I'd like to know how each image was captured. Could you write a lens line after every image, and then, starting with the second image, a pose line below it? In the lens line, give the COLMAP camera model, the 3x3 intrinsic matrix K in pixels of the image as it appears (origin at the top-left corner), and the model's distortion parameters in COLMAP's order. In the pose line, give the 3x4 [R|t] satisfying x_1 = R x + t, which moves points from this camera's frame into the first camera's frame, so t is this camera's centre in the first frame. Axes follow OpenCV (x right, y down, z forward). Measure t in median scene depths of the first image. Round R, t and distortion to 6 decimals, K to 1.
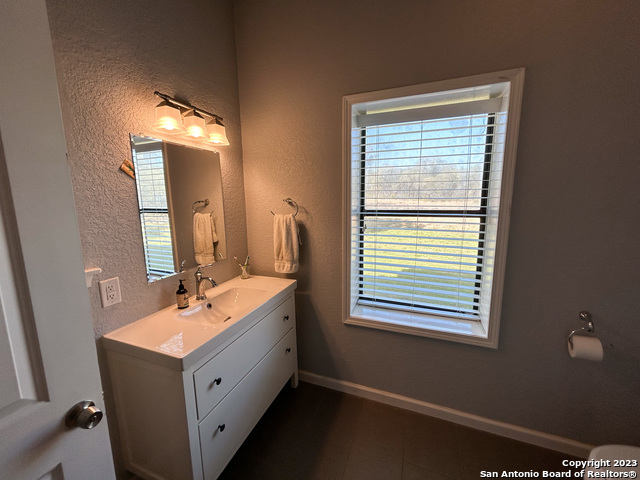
lens RADIAL K [[259.2, 0, 319.4], [0, 259.2, 239.7], [0, 0, 1]] dist [-0.002021, -0.000078]
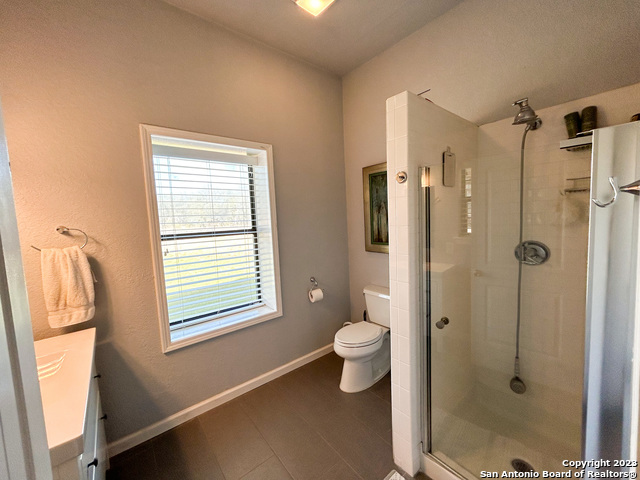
lens RADIAL K [[259.2, 0, 317.0], [0, 259.2, 238.9], [0, 0, 1]] dist [-0.002021, -0.000078]
pose [[0.487456, -0.083759, 0.869121, -0.432452], [0.173267, 0.984872, -0.002264, 0.007530], [-0.855783, 0.151693, 0.494594, -0.015621]]
